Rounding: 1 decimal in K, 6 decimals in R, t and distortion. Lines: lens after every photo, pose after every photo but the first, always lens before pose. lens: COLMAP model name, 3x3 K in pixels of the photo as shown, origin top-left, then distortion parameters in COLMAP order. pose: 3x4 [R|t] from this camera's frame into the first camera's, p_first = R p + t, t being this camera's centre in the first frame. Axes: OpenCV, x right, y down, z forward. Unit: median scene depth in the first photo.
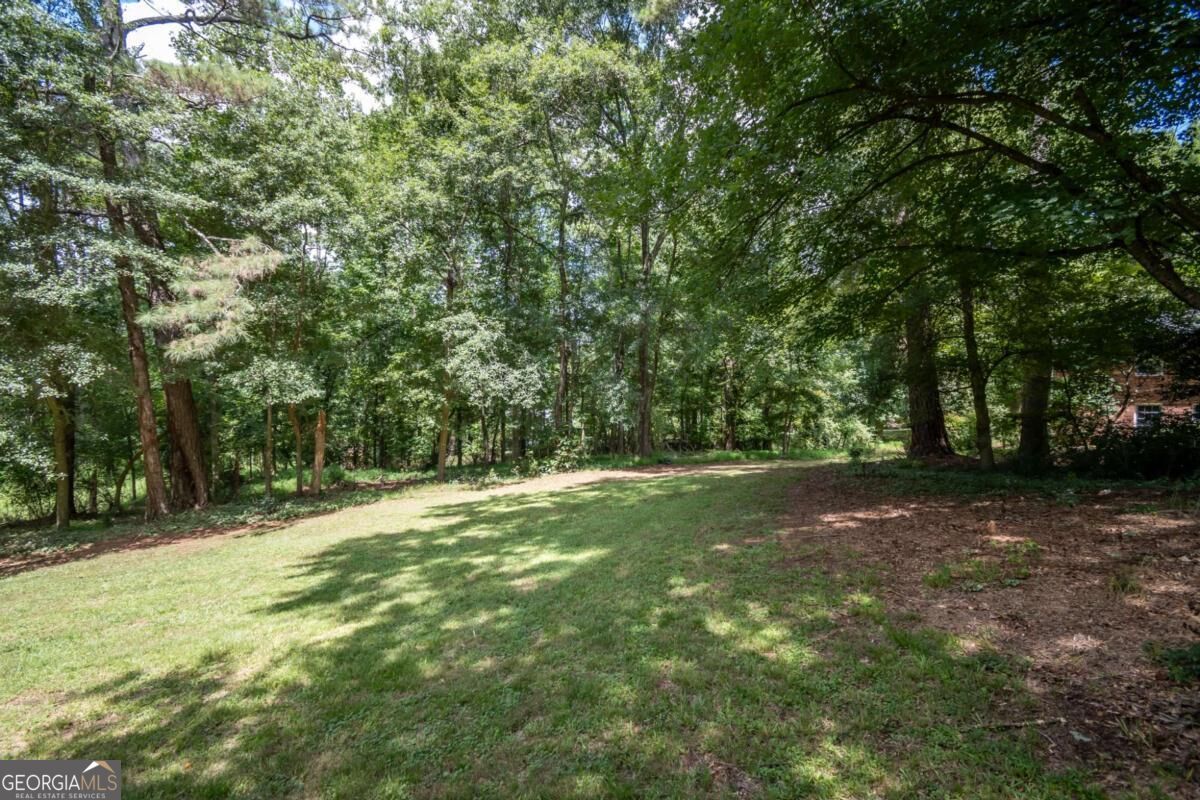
lens RADIAL K [[539.7, 0, 597.7], [0, 539.7, 401.5], [0, 0, 1]] dist [0.017532, -0.005687]
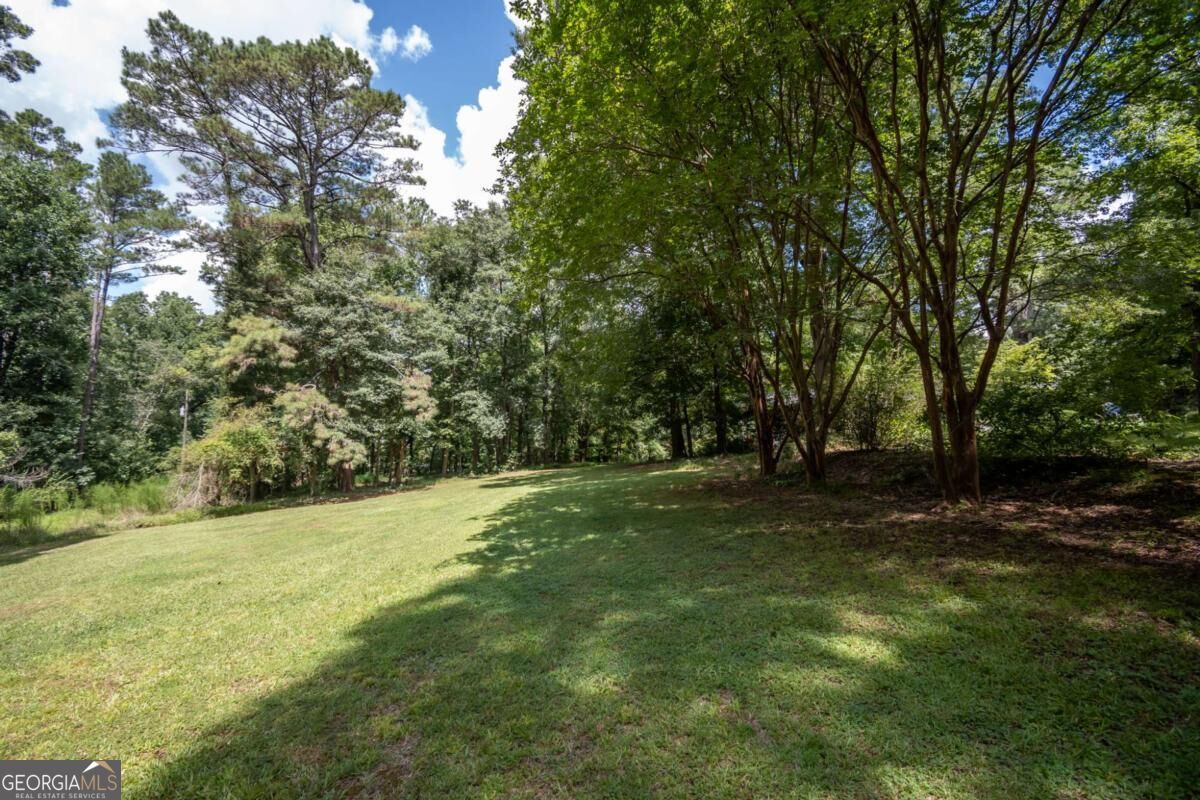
lens RADIAL K [[539.7, 0, 606.2], [0, 539.7, 401.4], [0, 0, 1]] dist [0.017532, -0.005687]
pose [[0.946952, 0.015973, 0.320978, -0.247760], [-0.000188, 0.998791, -0.049150, -0.015554], [-0.321375, 0.046483, 0.945810, -0.635725]]
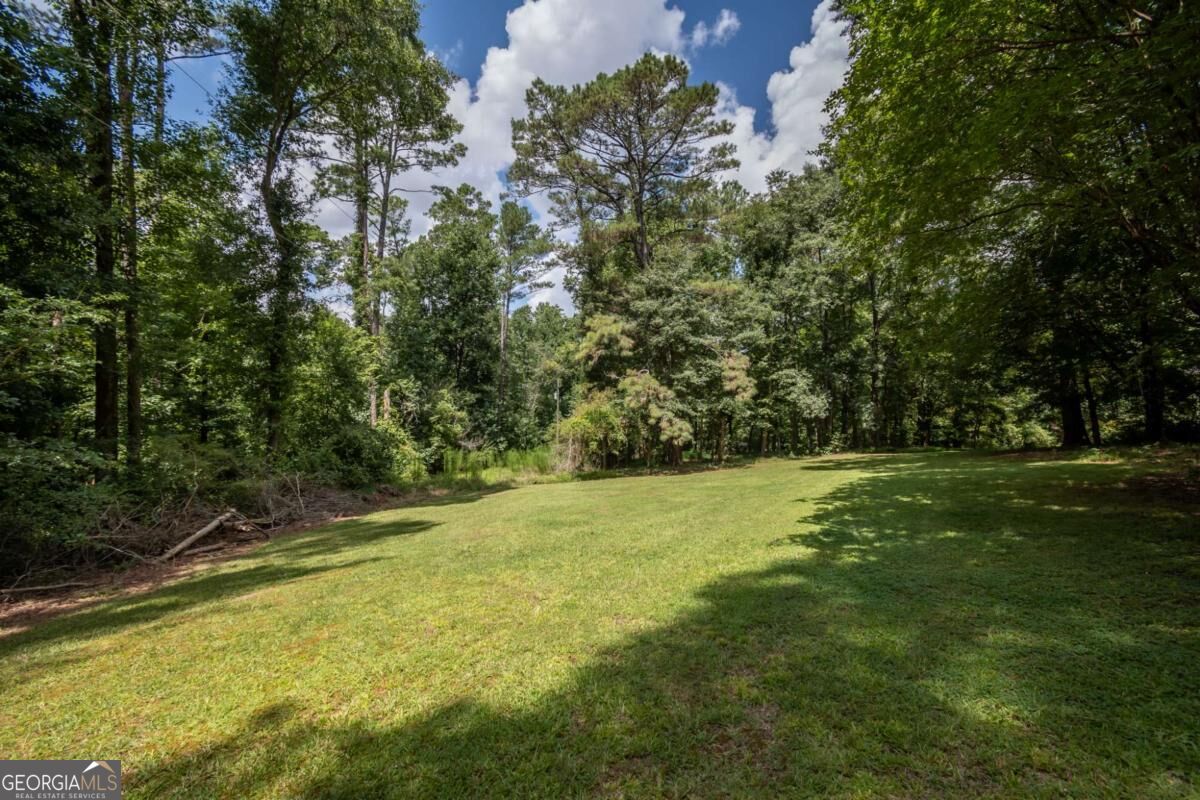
lens RADIAL K [[539.7, 0, 597.6], [0, 539.7, 401.6], [0, 0, 1]] dist [0.017532, -0.005687]
pose [[0.967703, -0.008479, -0.251951, -0.253772], [0.005339, 0.999899, -0.013146, -0.015042], [0.252037, 0.011376, 0.967651, -0.634910]]
